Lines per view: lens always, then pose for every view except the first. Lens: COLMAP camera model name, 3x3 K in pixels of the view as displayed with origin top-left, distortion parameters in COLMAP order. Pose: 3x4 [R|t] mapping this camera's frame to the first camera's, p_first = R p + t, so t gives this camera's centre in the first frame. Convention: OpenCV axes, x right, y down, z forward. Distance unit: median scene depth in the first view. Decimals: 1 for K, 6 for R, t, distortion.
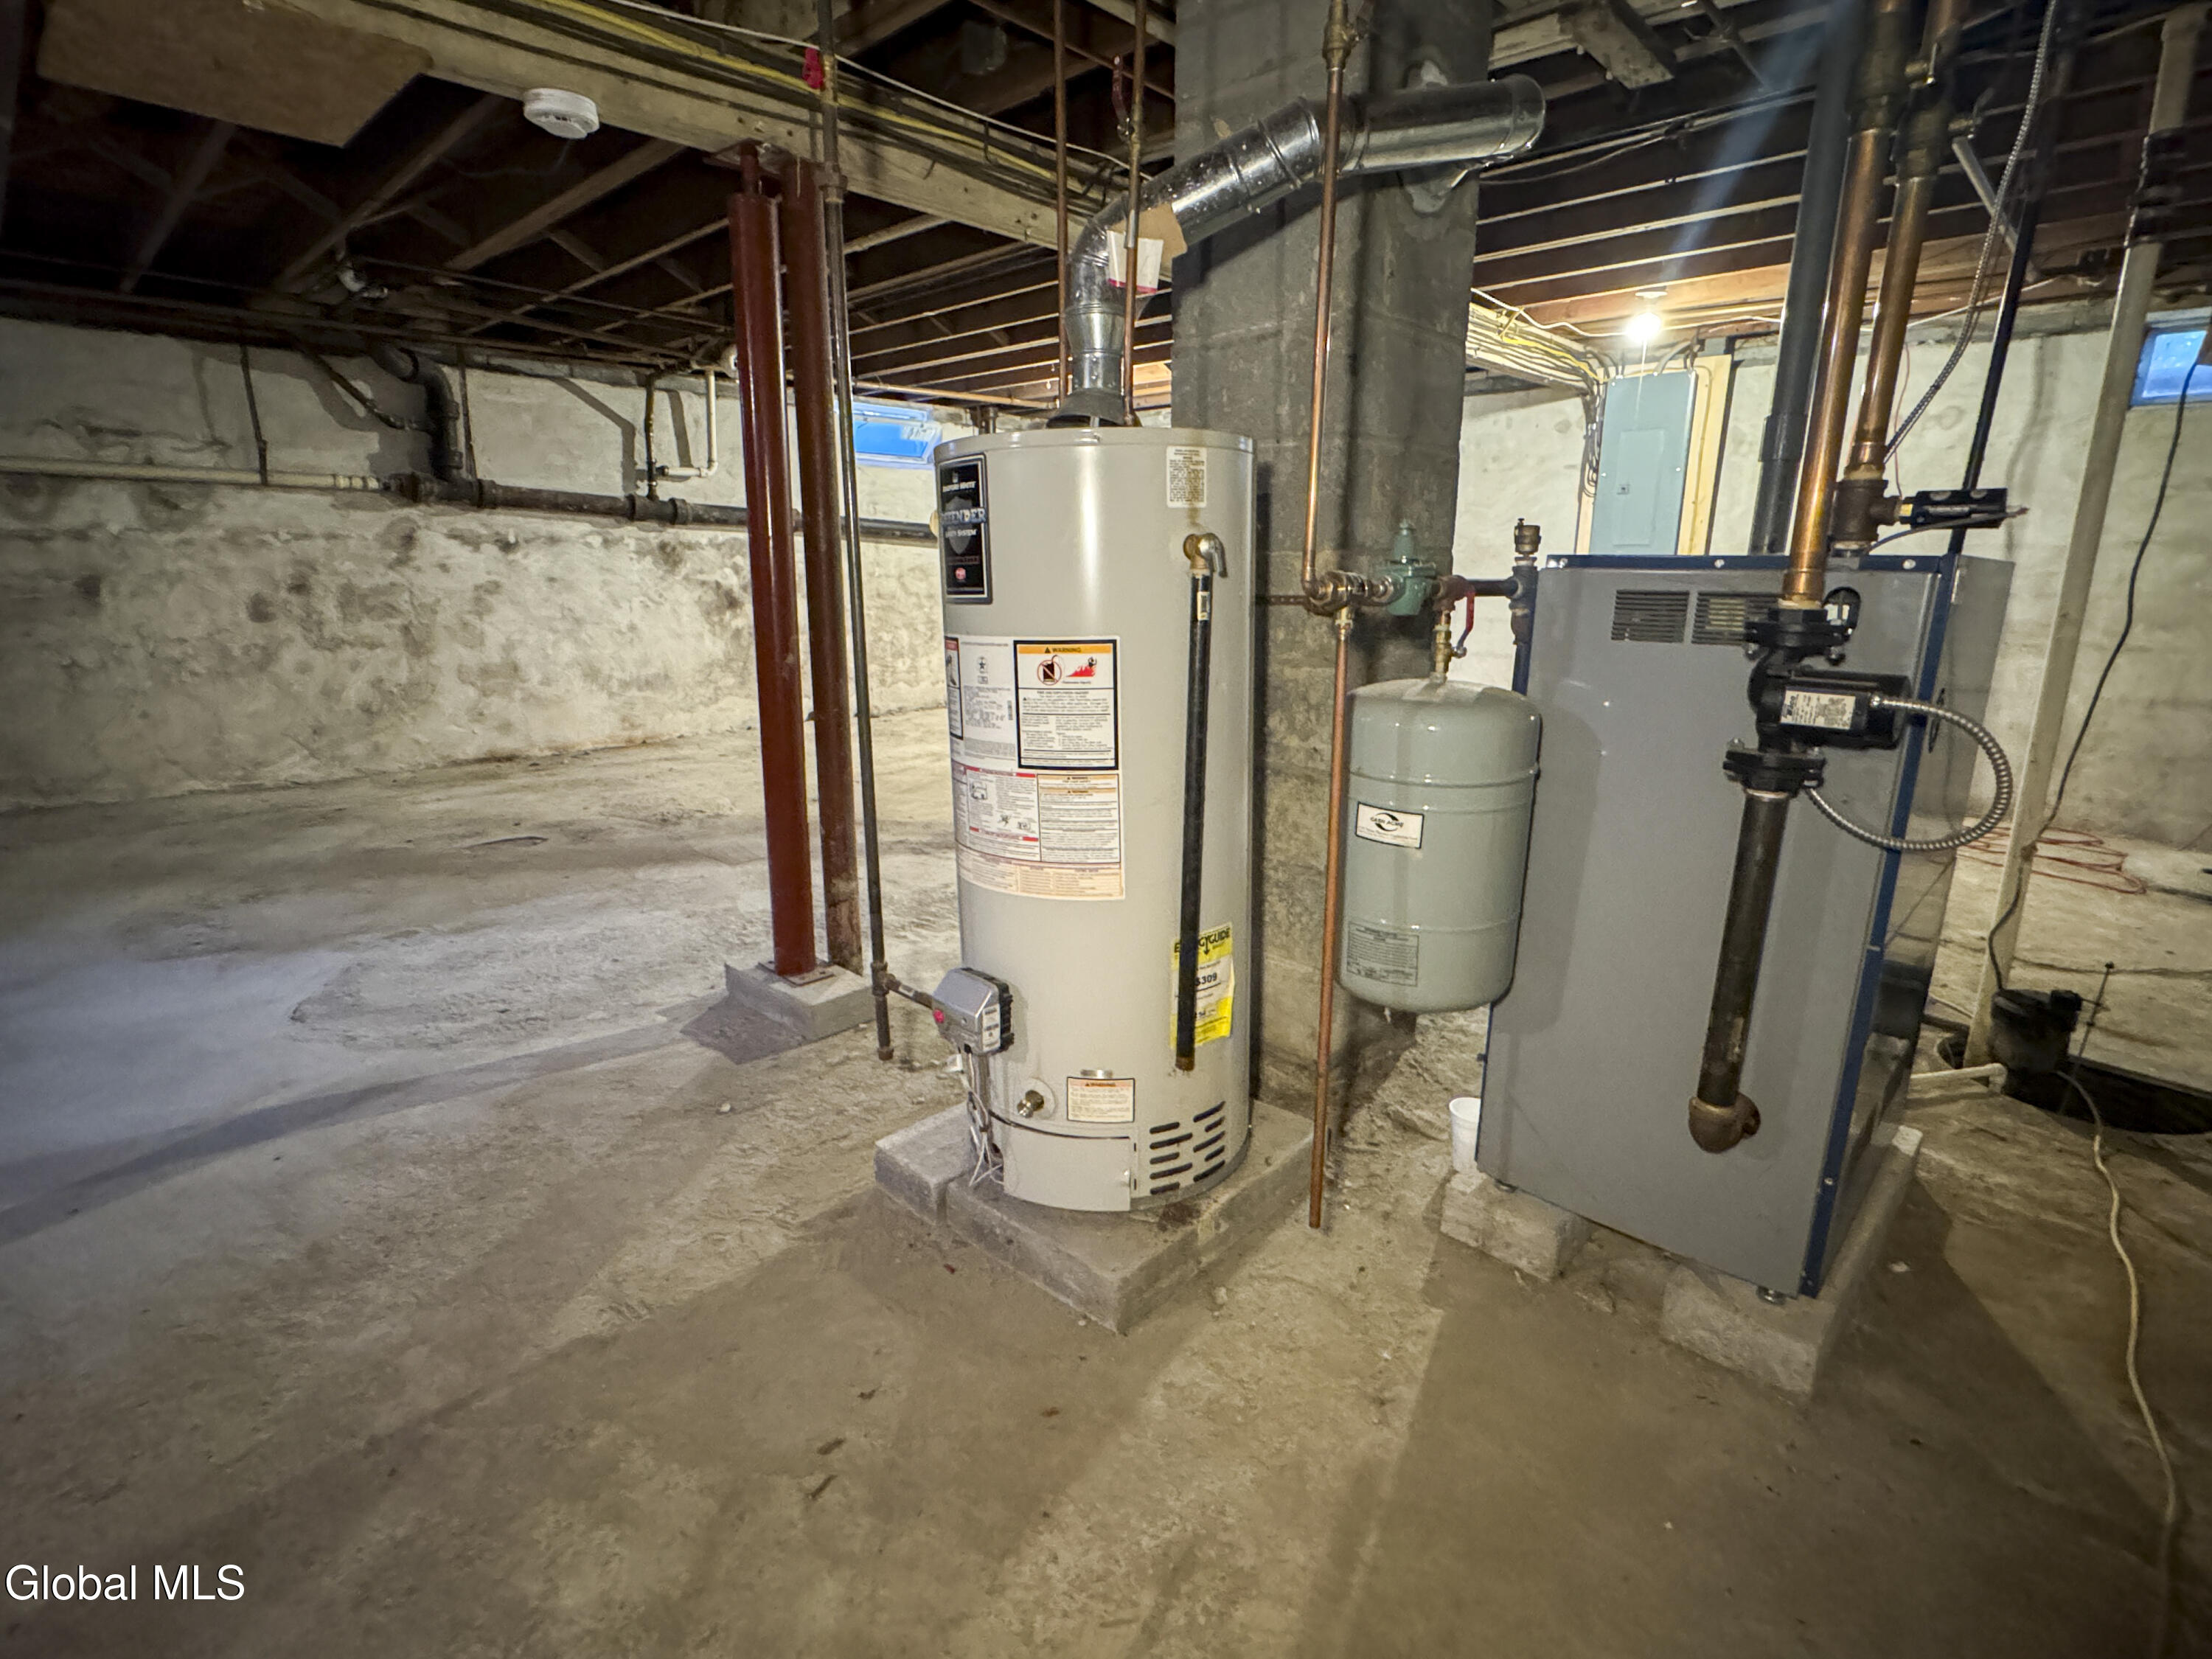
lens RADIAL K [[1057.8, 0, 1101.9], [0, 1057.8, 825.7], [0, 0, 1]] dist [-0.006687, 0.000152]
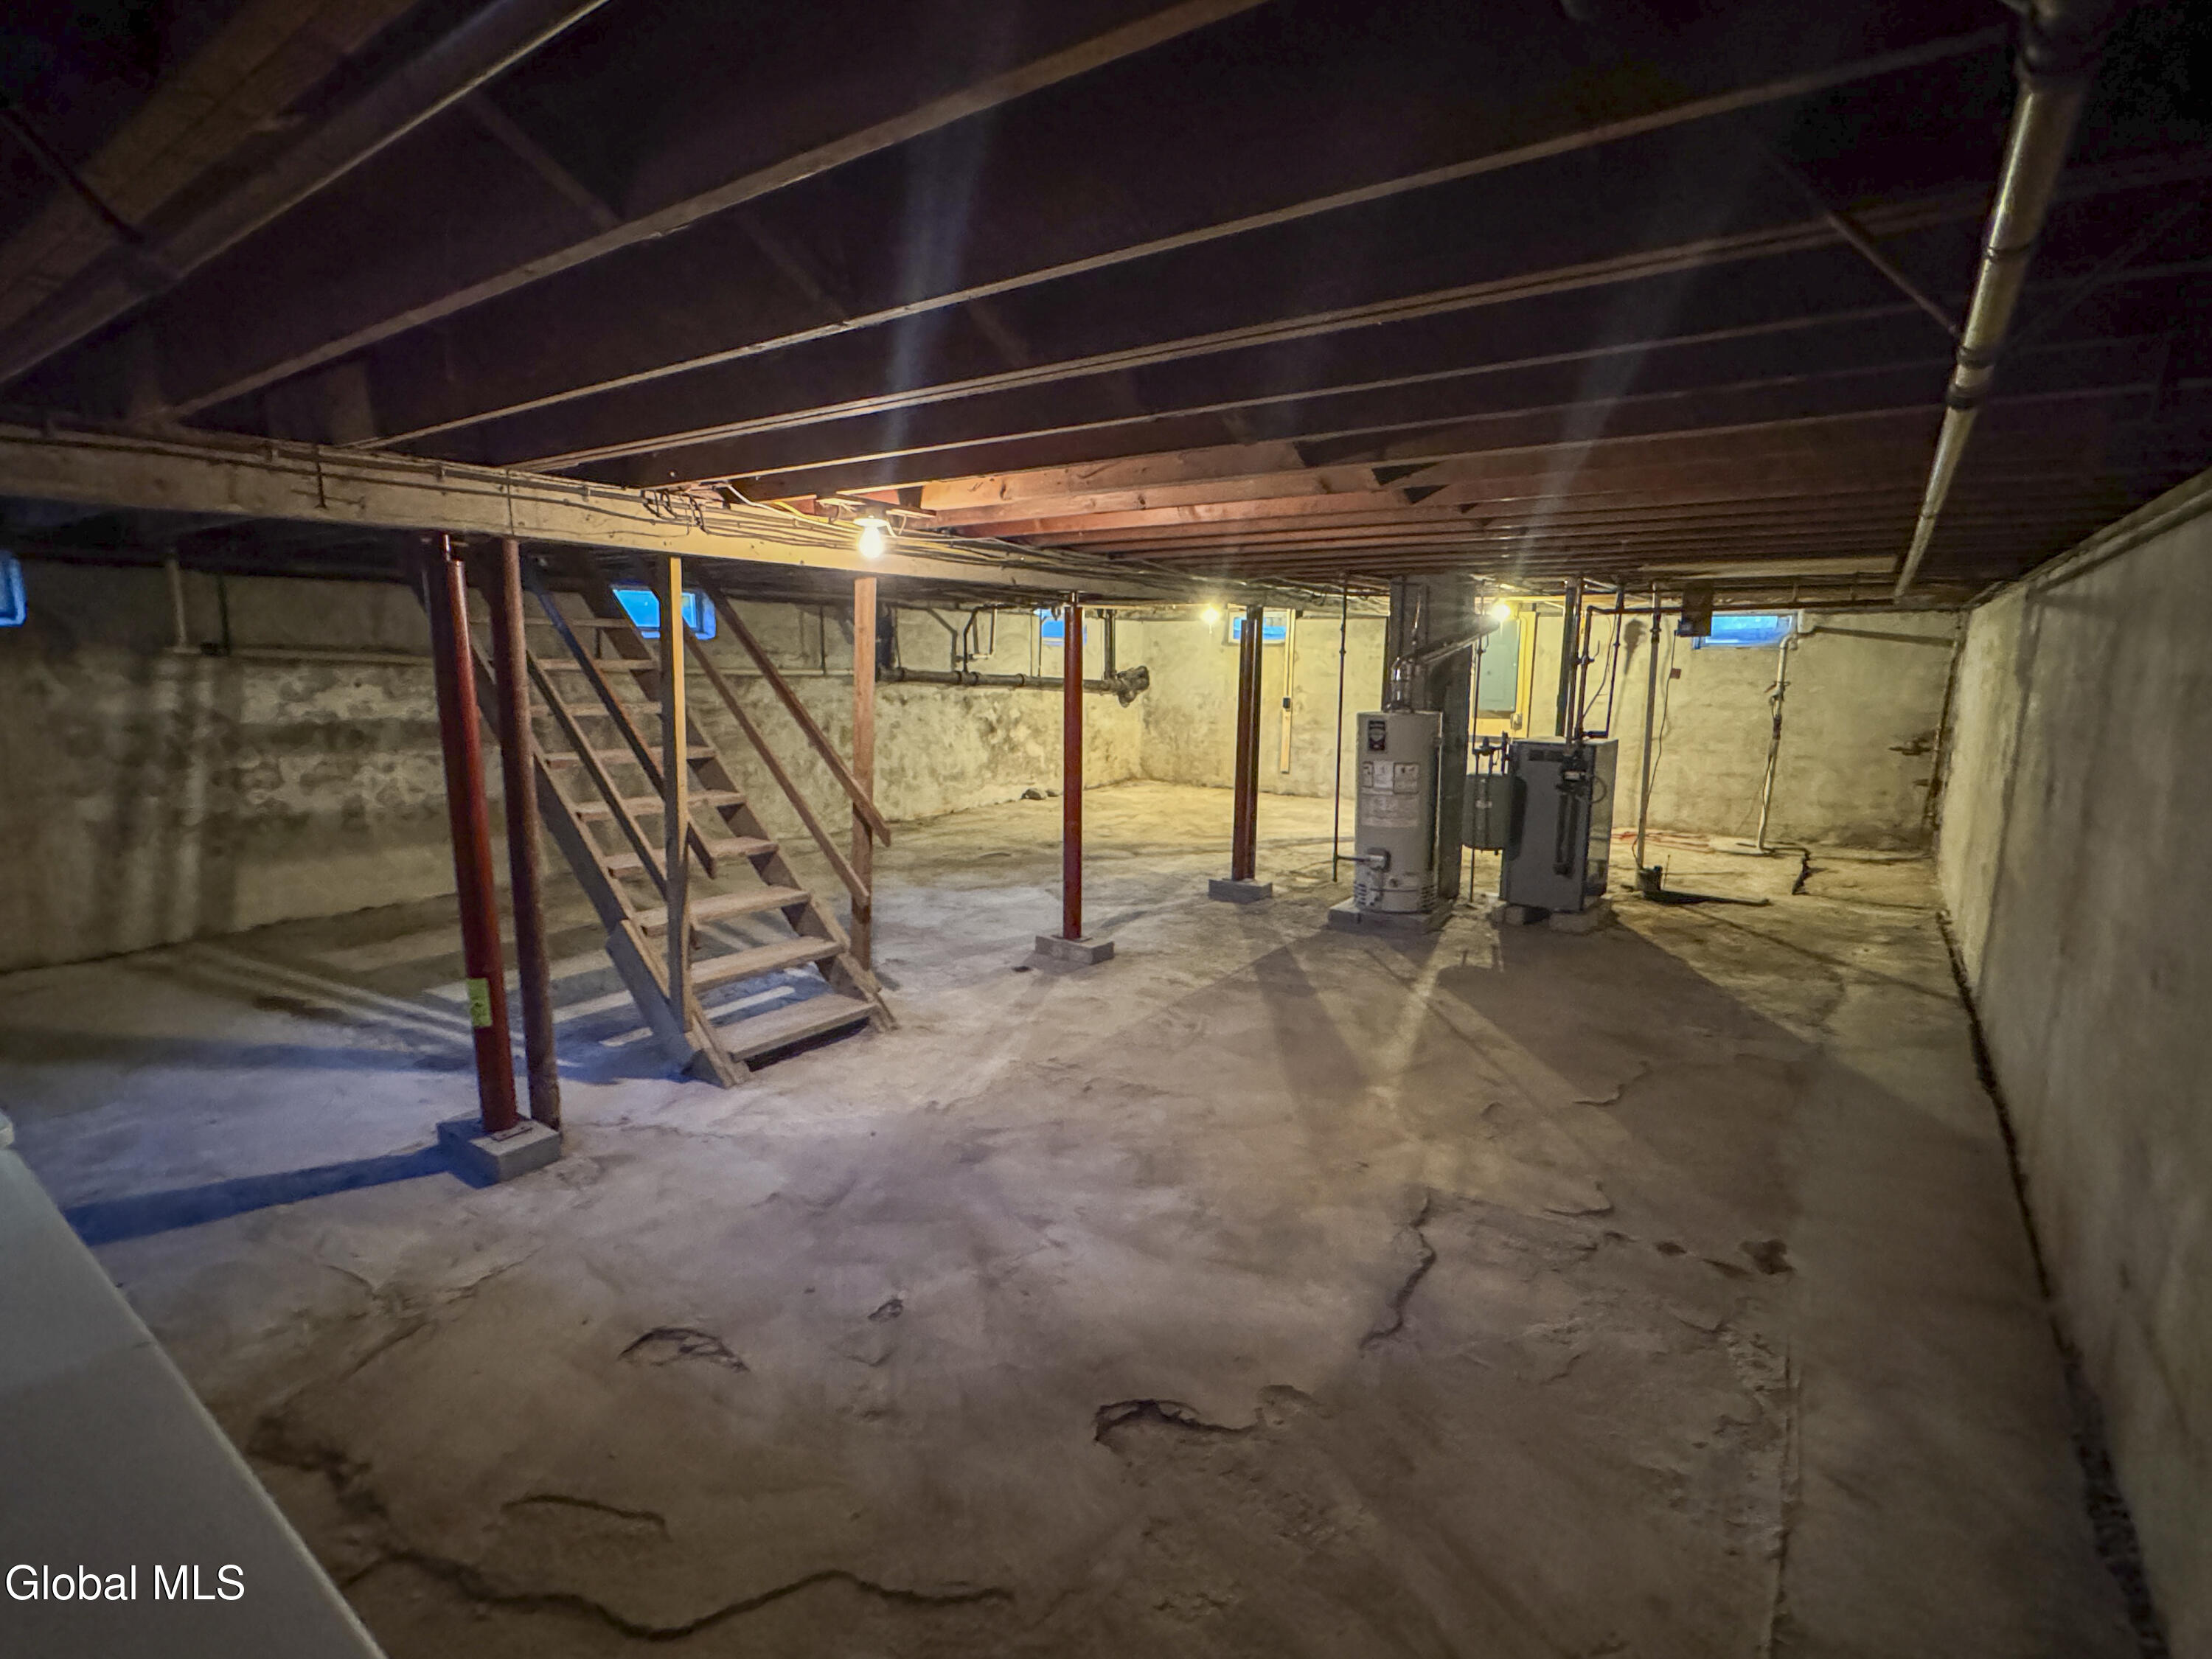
lens RADIAL K [[1057.8, 0, 1105.6], [0, 1057.8, 830.9], [0, 0, 1]] dist [-0.006687, 0.000152]
pose [[0.988138, -0.023093, 0.151819, -0.517327], [0.035109, 0.996417, -0.076948, 0.104230], [-0.149498, 0.081365, 0.985409, -0.813928]]
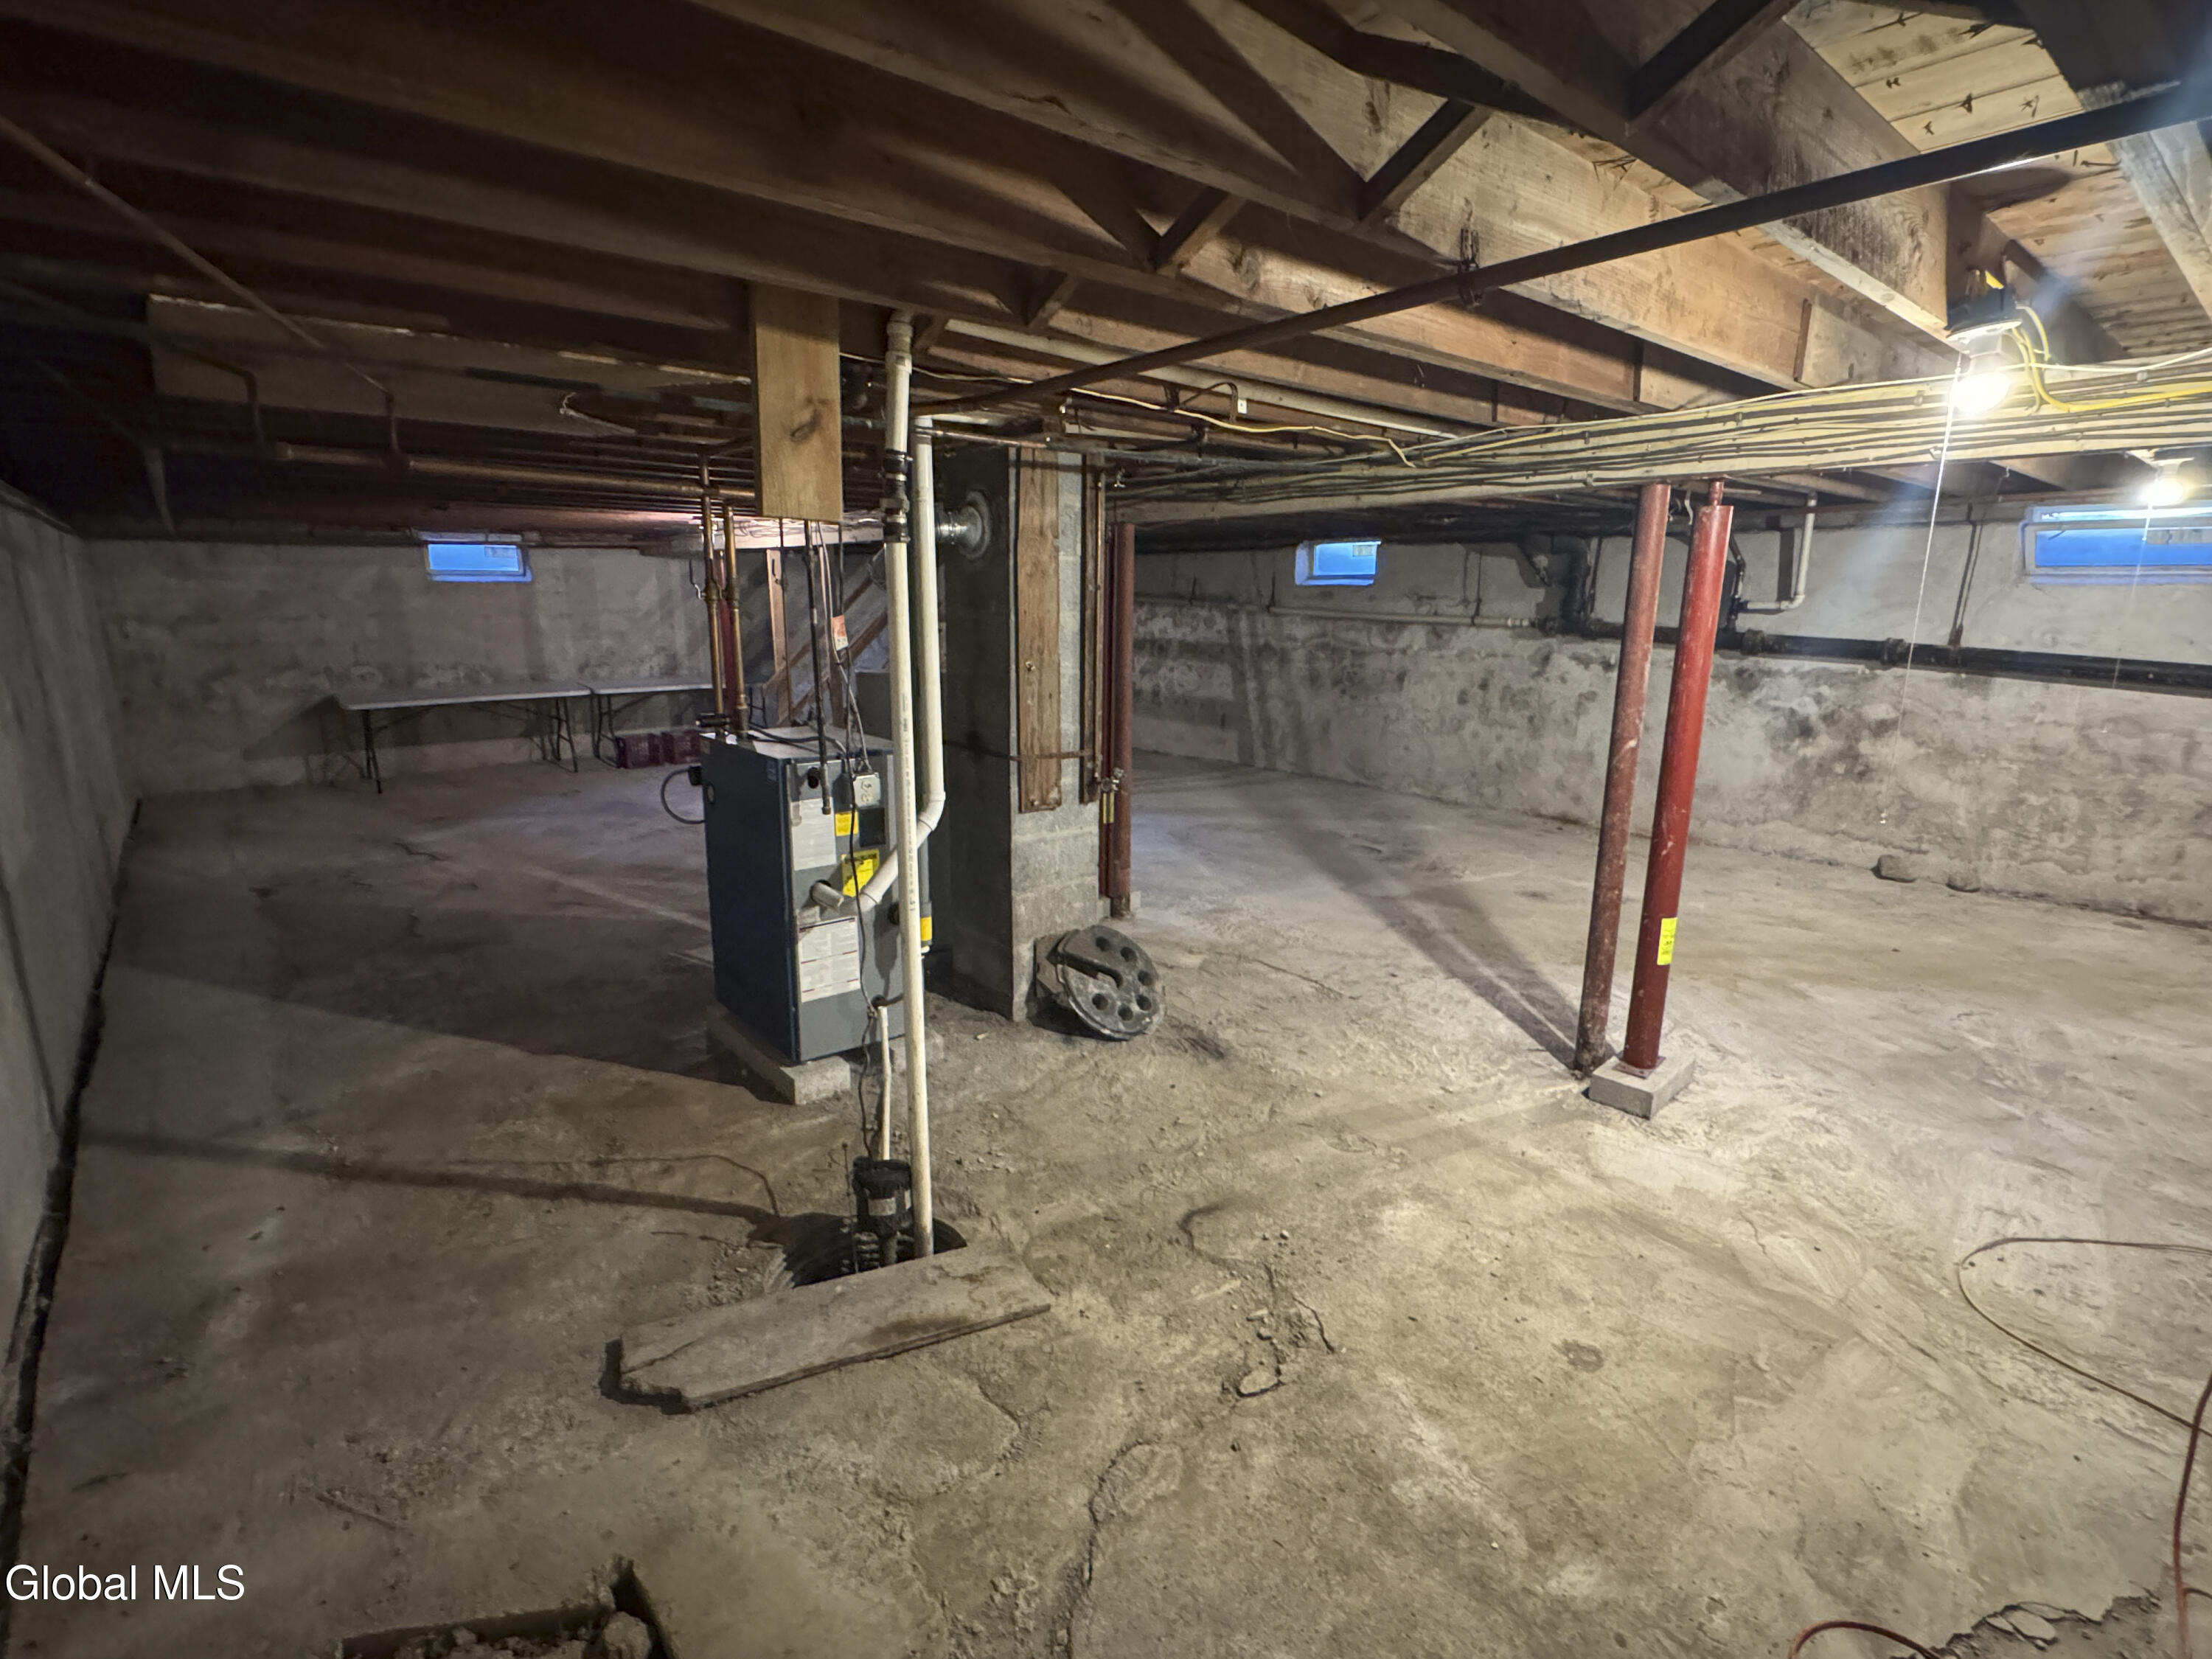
lens RADIAL K [[1057.8, 0, 1101.5], [0, 1057.8, 830.2], [0, 0, 1]] dist [-0.006687, 0.000152]
pose [[-0.092347, 0.210767, -0.973165, 0.832610], [-0.249479, 0.941270, 0.227533, -0.221065], [0.963967, 0.263796, -0.034341, 0.507042]]
